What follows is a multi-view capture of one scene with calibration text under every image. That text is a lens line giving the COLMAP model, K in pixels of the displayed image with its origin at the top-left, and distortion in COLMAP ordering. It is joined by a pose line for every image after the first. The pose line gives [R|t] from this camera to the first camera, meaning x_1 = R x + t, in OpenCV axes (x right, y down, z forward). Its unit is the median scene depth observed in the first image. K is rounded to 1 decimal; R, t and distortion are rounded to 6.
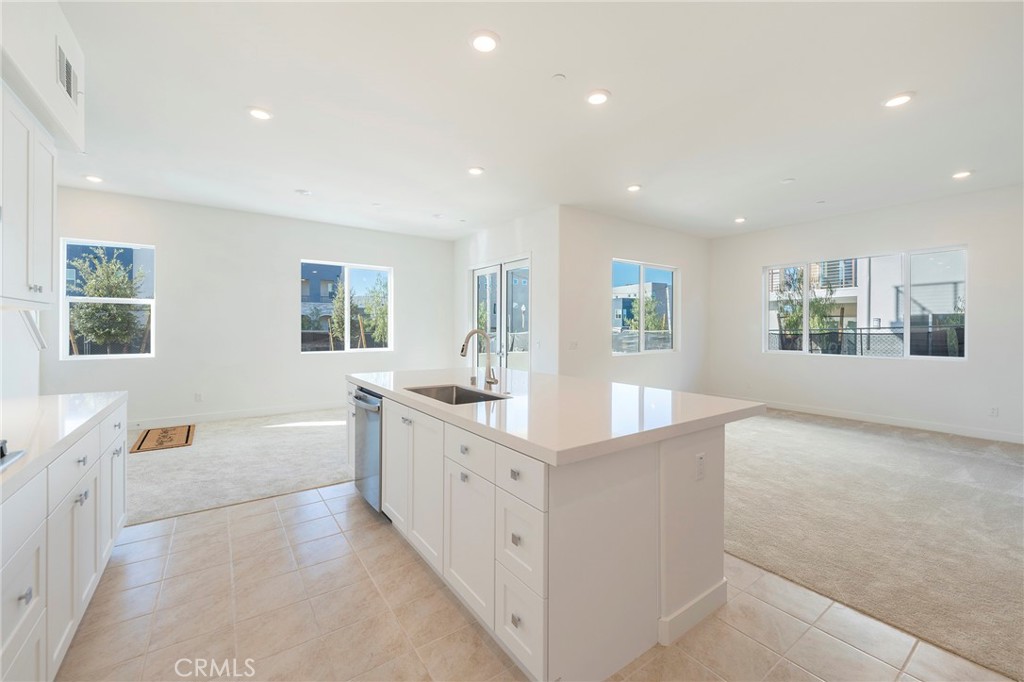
lens RADIAL K [[416.4, 0, 513.4], [0, 416.4, 330.1], [0, 0, 1]] dist [0.002961, -0.002108]
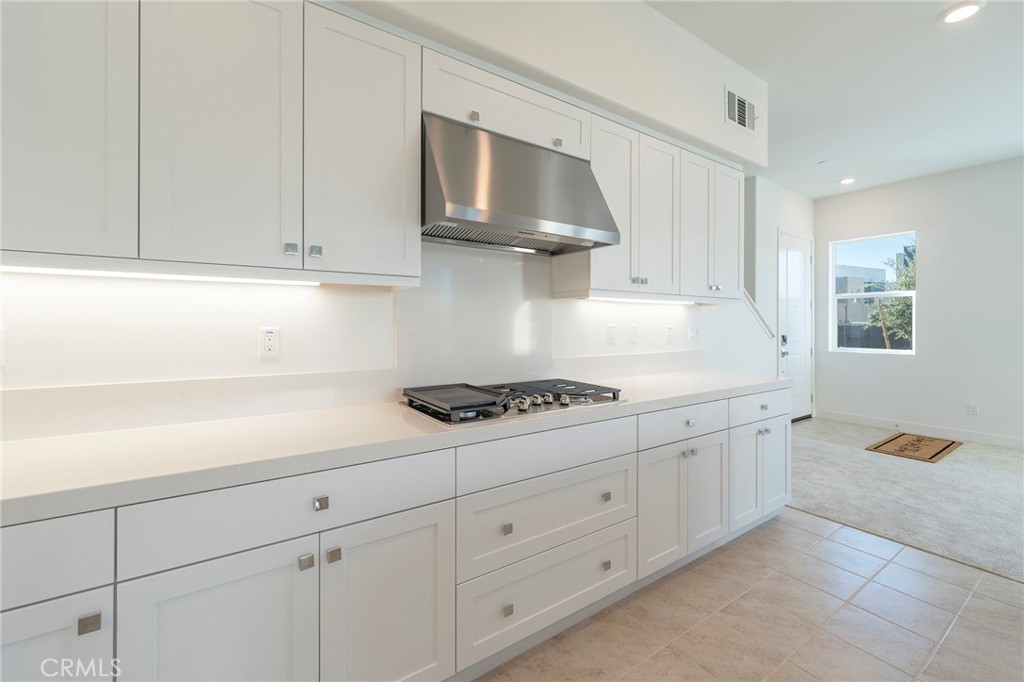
lens RADIAL K [[416.4, 0, 509.8], [0, 416.4, 325.0], [0, 0, 1]] dist [0.002961, -0.002108]
pose [[-0.036669, -0.002296, -0.999325, 0.070329], [-0.006951, 0.999974, -0.002042, 0.008878], [0.999303, 0.006872, -0.036684, 0.159518]]
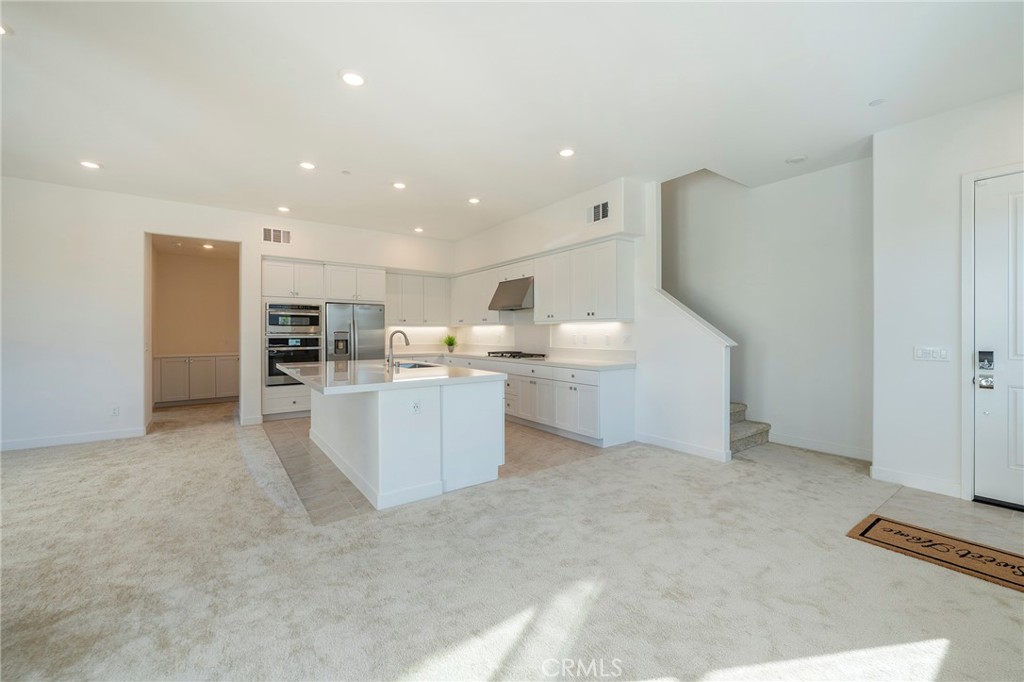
lens RADIAL K [[416.4, 0, 513.8], [0, 416.4, 336.9], [0, 0, 1]] dist [0.002961, -0.002108]
pose [[-0.999982, -0.005485, 0.002236, -0.270194], [-0.005458, 0.999916, 0.011735, 0.001791], [-0.002301, 0.011722, -0.999929, 1.319096]]
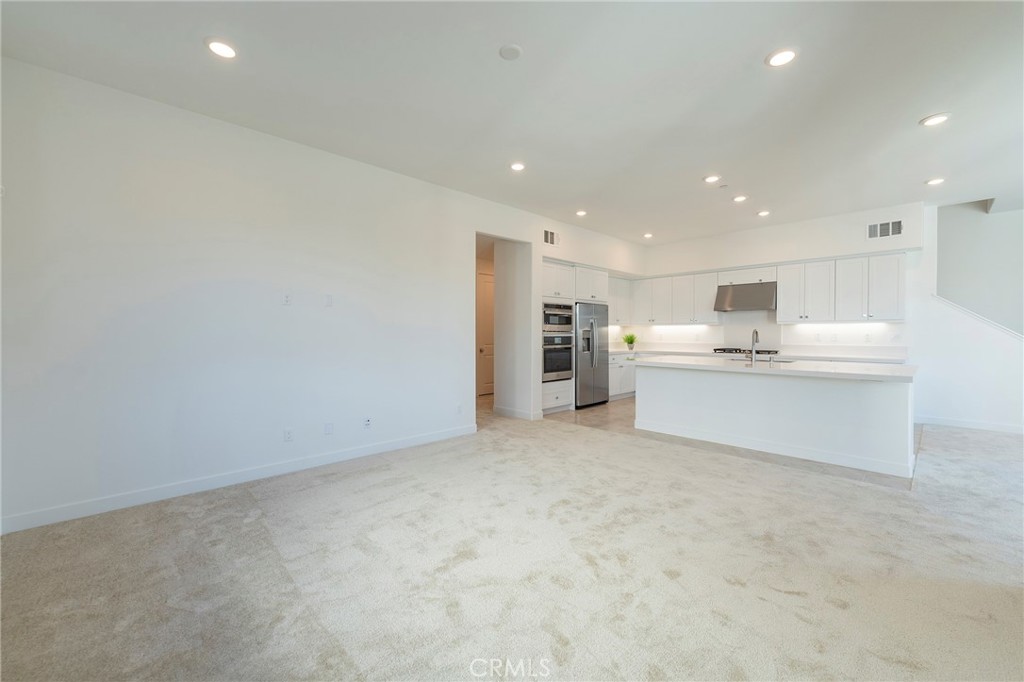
lens RADIAL K [[416.4, 0, 513.5], [0, 416.4, 338.4], [0, 0, 1]] dist [0.002961, -0.002108]
pose [[-0.990579, -0.004077, -0.136881, 0.624787], [-0.006672, 0.999806, 0.018510, 0.006448], [0.136779, 0.019249, -0.990415, 1.340484]]
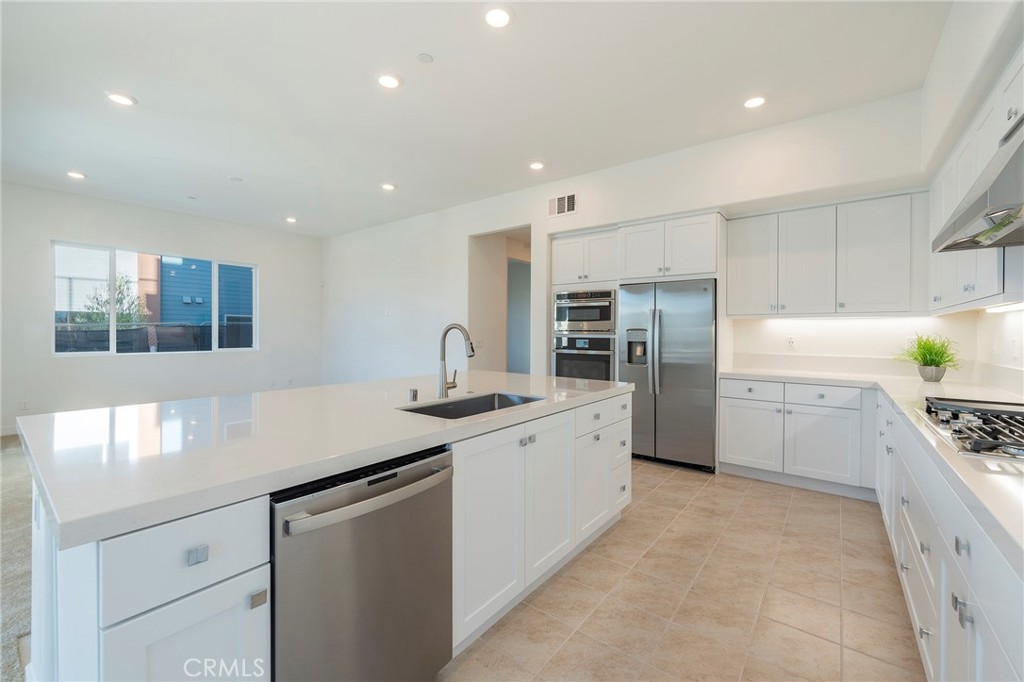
lens RADIAL K [[416.4, 0, 511.4], [0, 416.4, 334.2], [0, 0, 1]] dist [0.002961, -0.002108]
pose [[-0.275930, -0.015979, 0.961045, -0.435952], [-0.004111, 0.999872, 0.015445, 0.002535], [-0.961169, 0.000310, -0.275961, 0.543551]]
